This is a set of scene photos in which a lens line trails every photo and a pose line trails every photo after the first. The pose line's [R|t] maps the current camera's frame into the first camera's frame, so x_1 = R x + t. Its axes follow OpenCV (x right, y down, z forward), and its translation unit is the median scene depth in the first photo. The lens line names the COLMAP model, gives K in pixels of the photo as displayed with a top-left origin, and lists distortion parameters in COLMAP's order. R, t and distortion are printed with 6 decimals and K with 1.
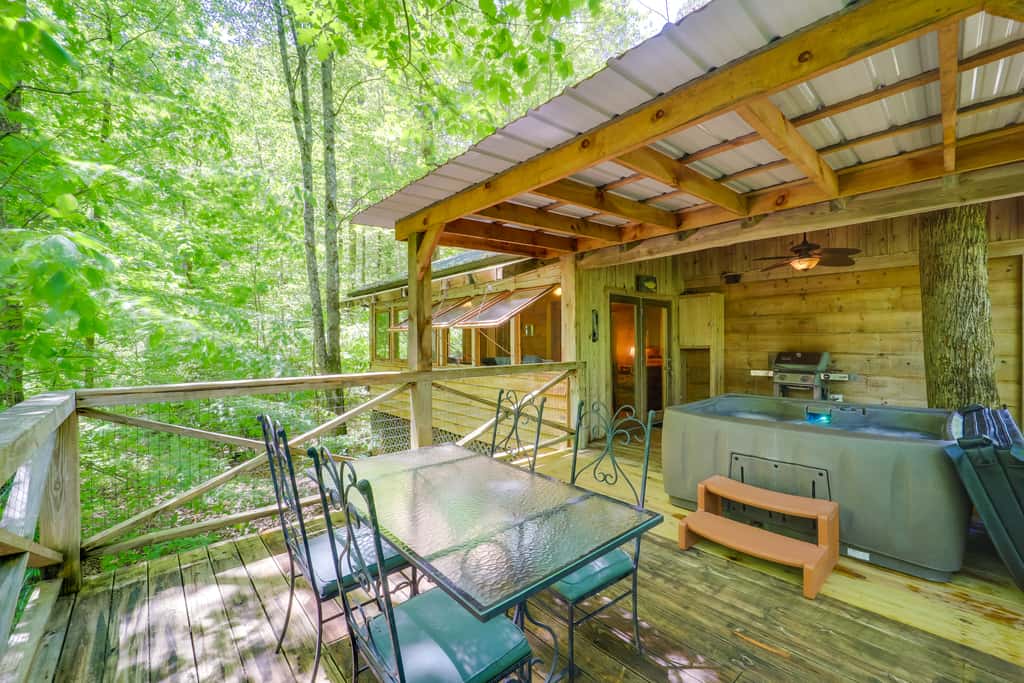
lens RADIAL K [[422.8, 0, 512.0], [0, 422.8, 341.5], [0, 0, 1]] dist [-0.013269, -0.000066]
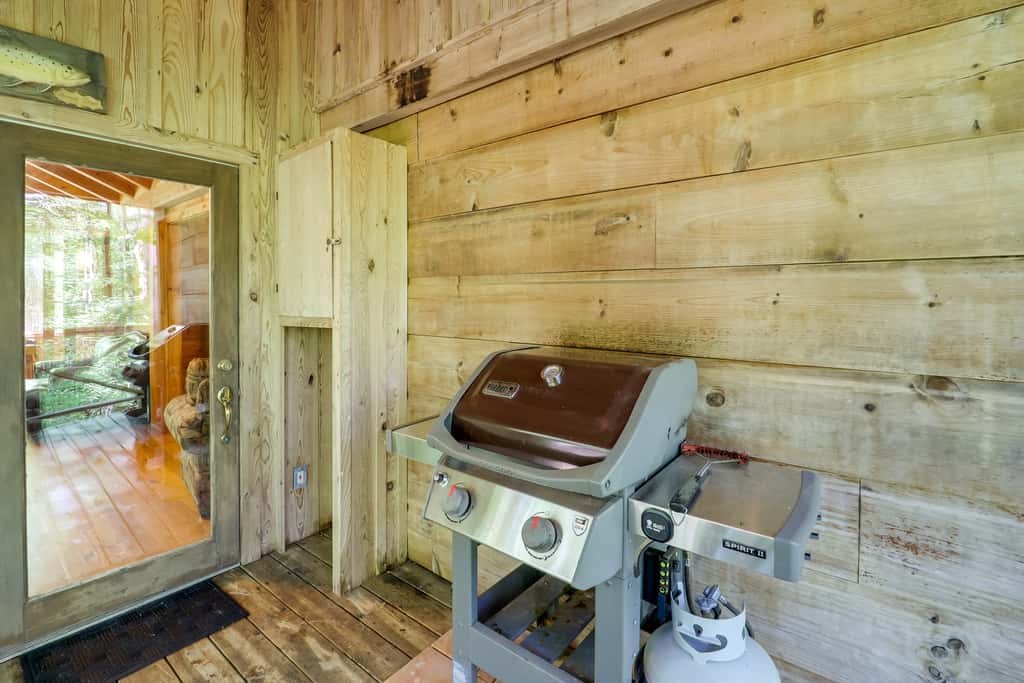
lens RADIAL K [[480.5, 0, 512.1], [0, 480.5, 298.7], [0, 0, 1]] dist [-0.000920, -0.000137]
pose [[0.983990, 0.004729, 0.178159, 0.615264], [-0.004812, 0.999988, 0.000033, -0.004488], [-0.178157, -0.000890, 0.984002, 0.769557]]
